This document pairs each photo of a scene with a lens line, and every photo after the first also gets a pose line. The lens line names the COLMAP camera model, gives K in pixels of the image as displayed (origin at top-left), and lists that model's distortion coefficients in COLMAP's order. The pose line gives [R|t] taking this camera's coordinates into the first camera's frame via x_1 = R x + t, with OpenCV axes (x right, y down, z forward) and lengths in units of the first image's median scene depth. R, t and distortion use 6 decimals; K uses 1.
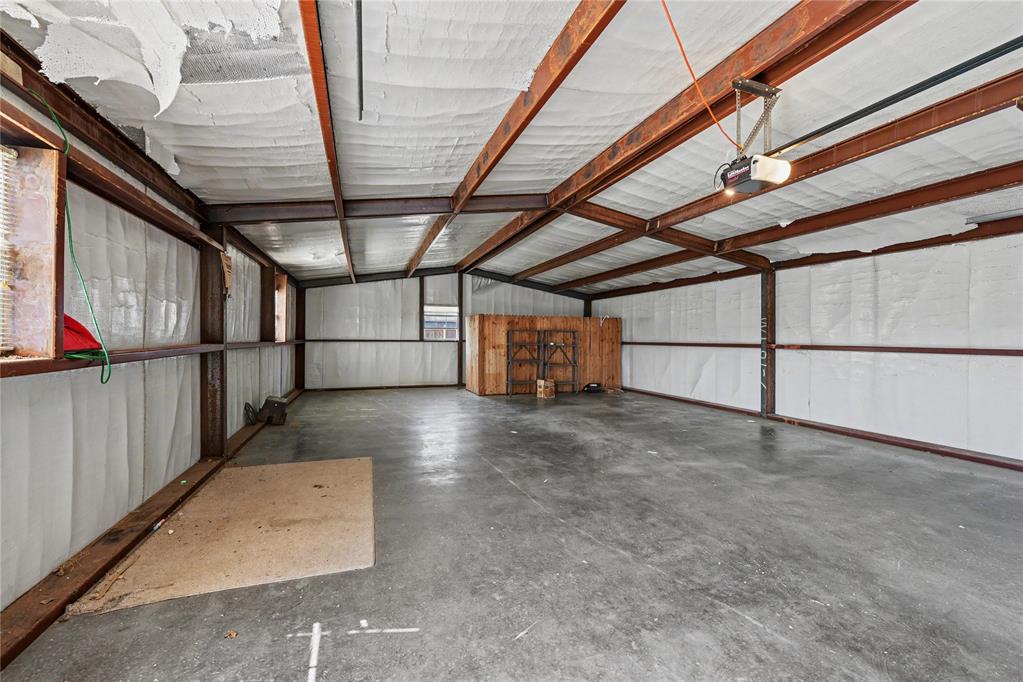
lens RADIAL K [[413.6, 0, 514.7], [0, 413.6, 335.6], [0, 0, 1]] dist [-0.006633, -0.000542]
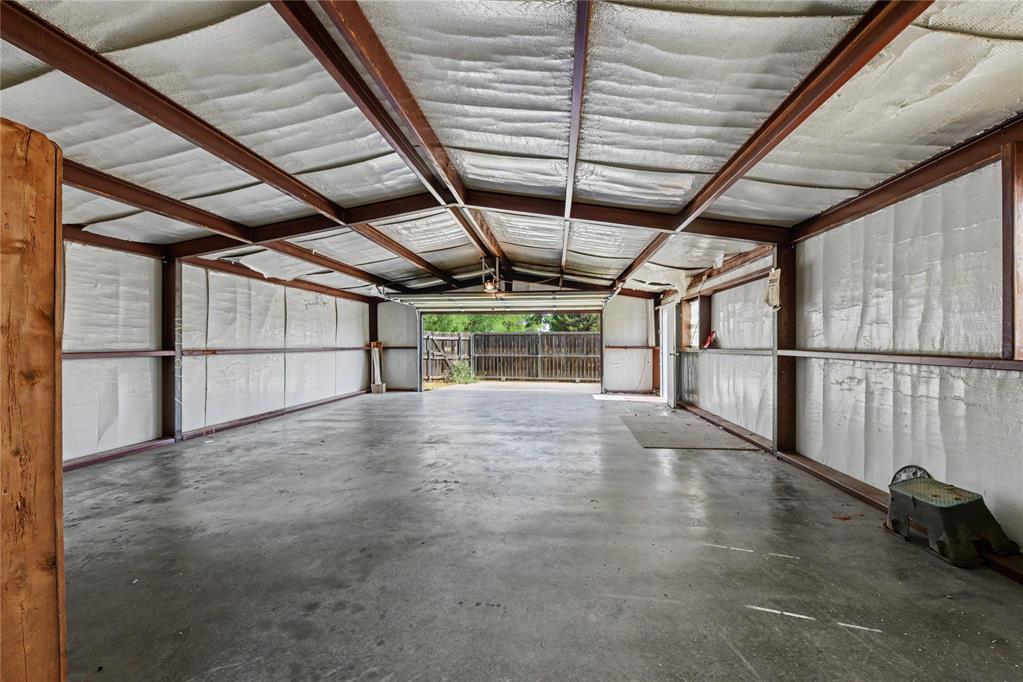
lens RADIAL K [[413.6, 0, 514.7], [0, 413.6, 335.6], [0, 0, 1]] dist [-0.006633, -0.000542]
pose [[-0.896921, 0.006142, 0.442147, -0.397561], [-0.006130, 0.999635, -0.026321, 0.010803], [-0.442147, -0.026319, -0.896556, 1.651830]]
